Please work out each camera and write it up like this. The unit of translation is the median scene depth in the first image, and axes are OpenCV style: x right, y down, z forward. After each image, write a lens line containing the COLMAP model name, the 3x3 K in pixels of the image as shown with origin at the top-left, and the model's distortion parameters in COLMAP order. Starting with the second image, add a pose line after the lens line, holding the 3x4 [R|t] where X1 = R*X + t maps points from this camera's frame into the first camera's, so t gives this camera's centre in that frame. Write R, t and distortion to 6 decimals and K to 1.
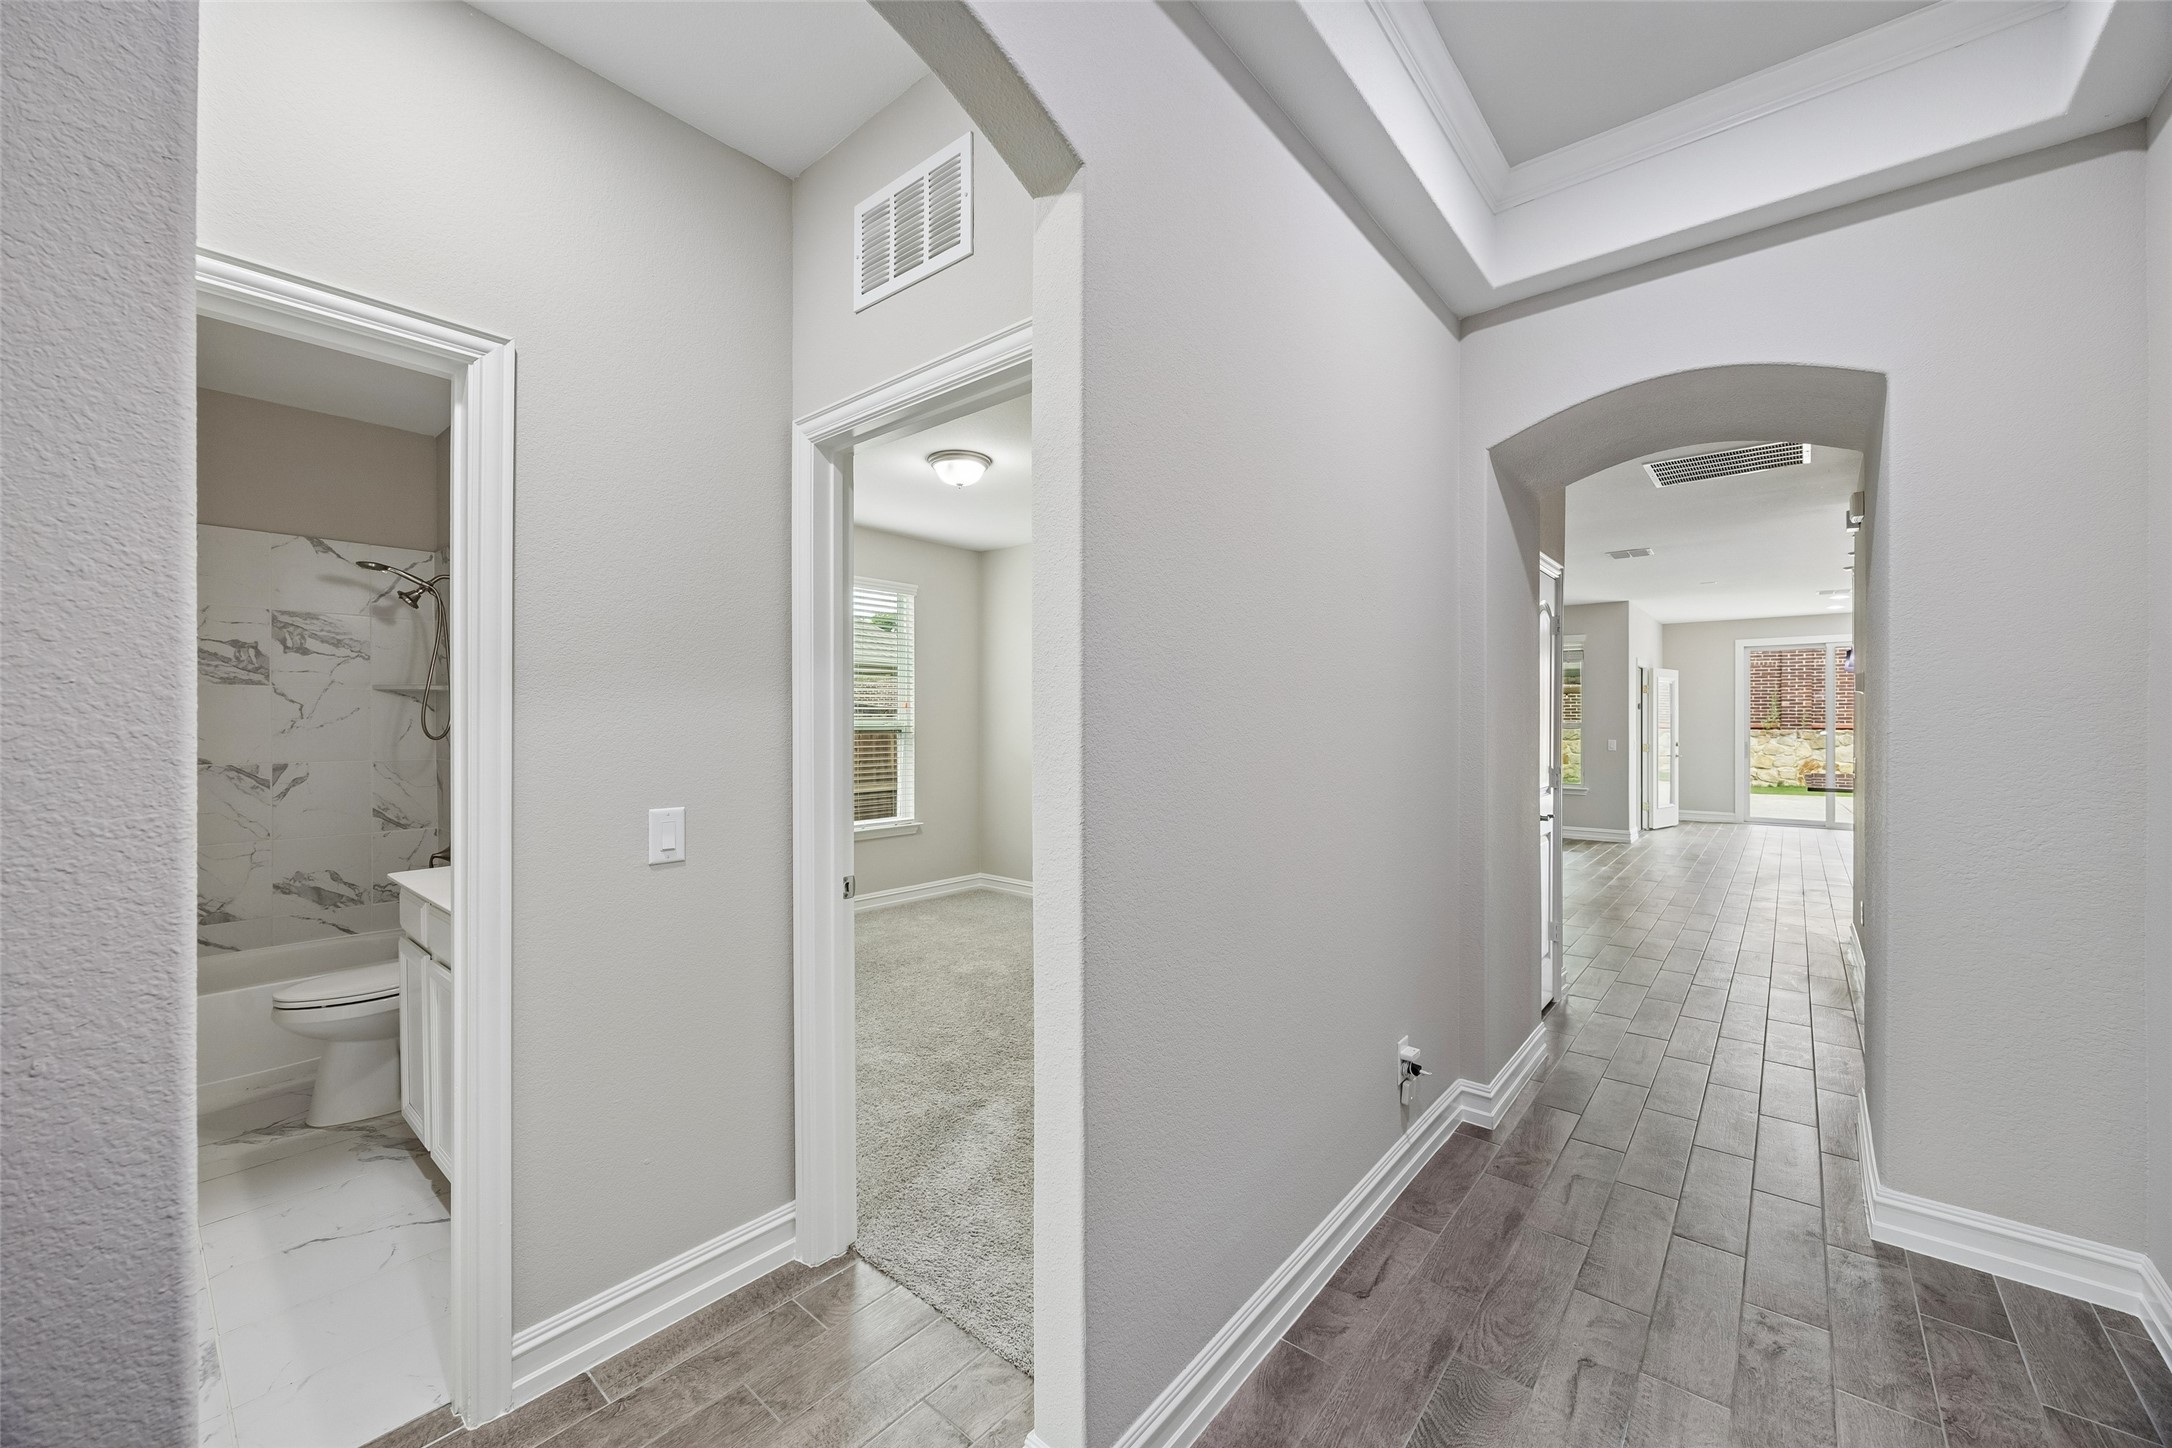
lens RADIAL K [[863.2, 0, 1085.1], [0, 863.2, 722.6], [0, 0, 1]] dist [0.007526, -0.000470]
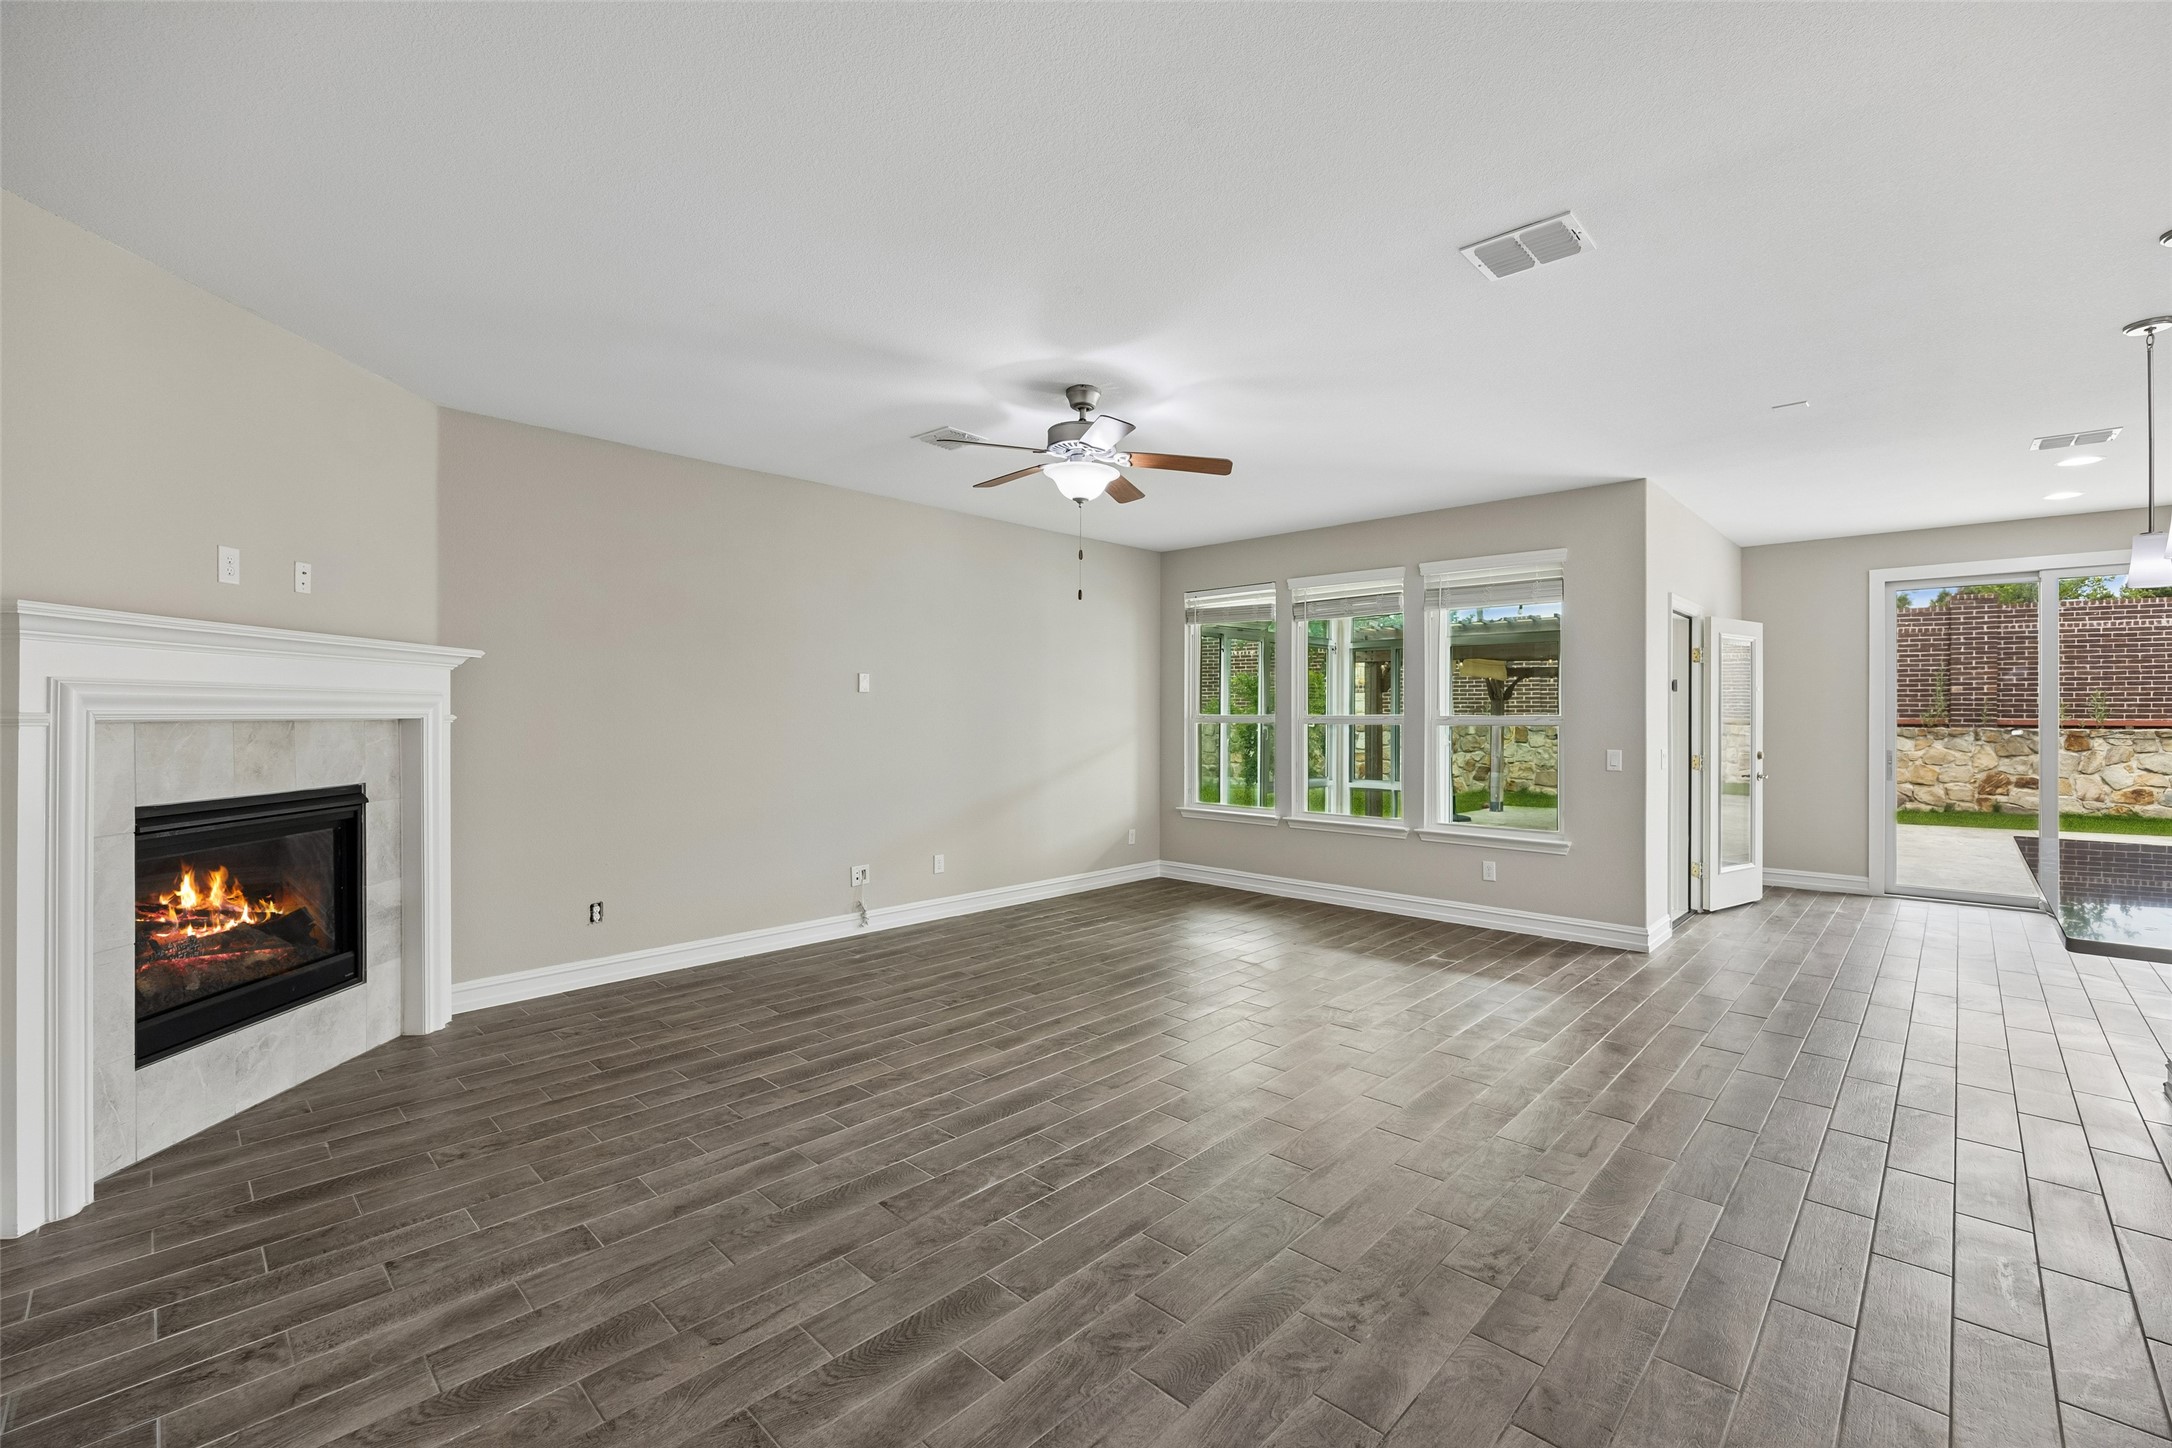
lens RADIAL K [[906.3, 0, 1098.6], [0, 906.3, 716.7], [0, 0, 1]] dist [-0.013276, 0.001503]
pose [[0.996790, 0.001062, -0.080048, 0.296190], [-0.001053, 0.999999, 0.000155, 0.000322], [0.080048, -0.000070, 0.996791, 0.376925]]
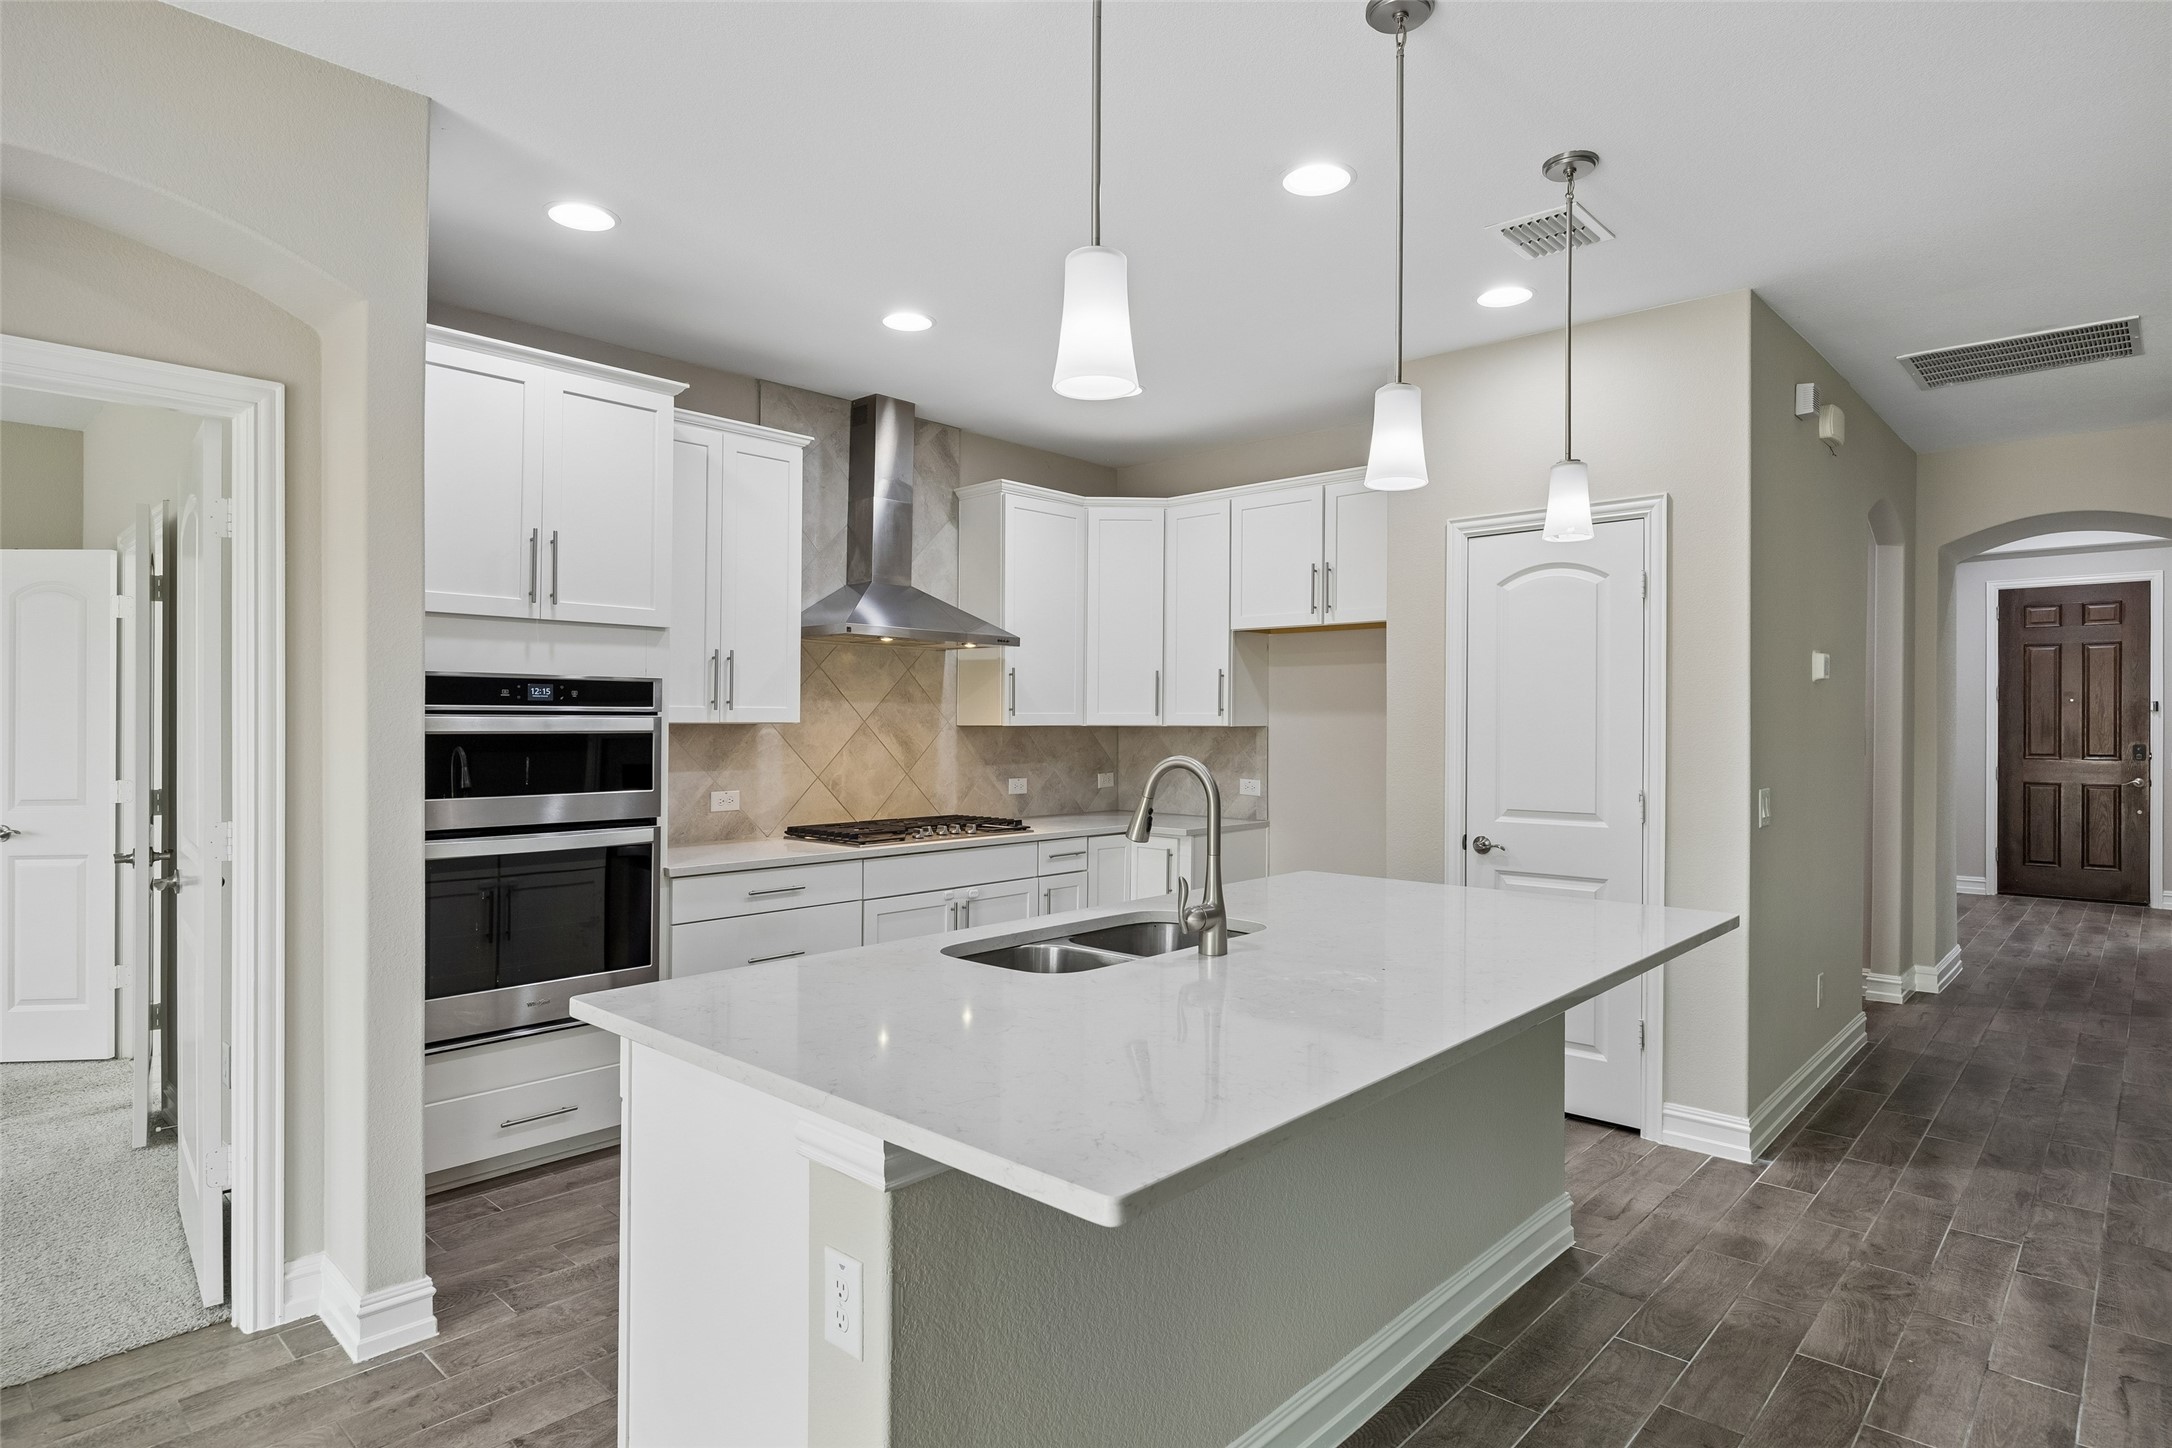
lens RADIAL K [[1166.5, 0, 1096.1], [0, 1166.5, 725.8], [0, 0, 1]] dist [-0.003061, -0.001436]
pose [[-0.998175, -0.004368, 0.060236, 0.571706], [-0.004106, 0.999982, 0.004469, 0.000452], [-0.060254, 0.004214, -0.998174, 0.792996]]
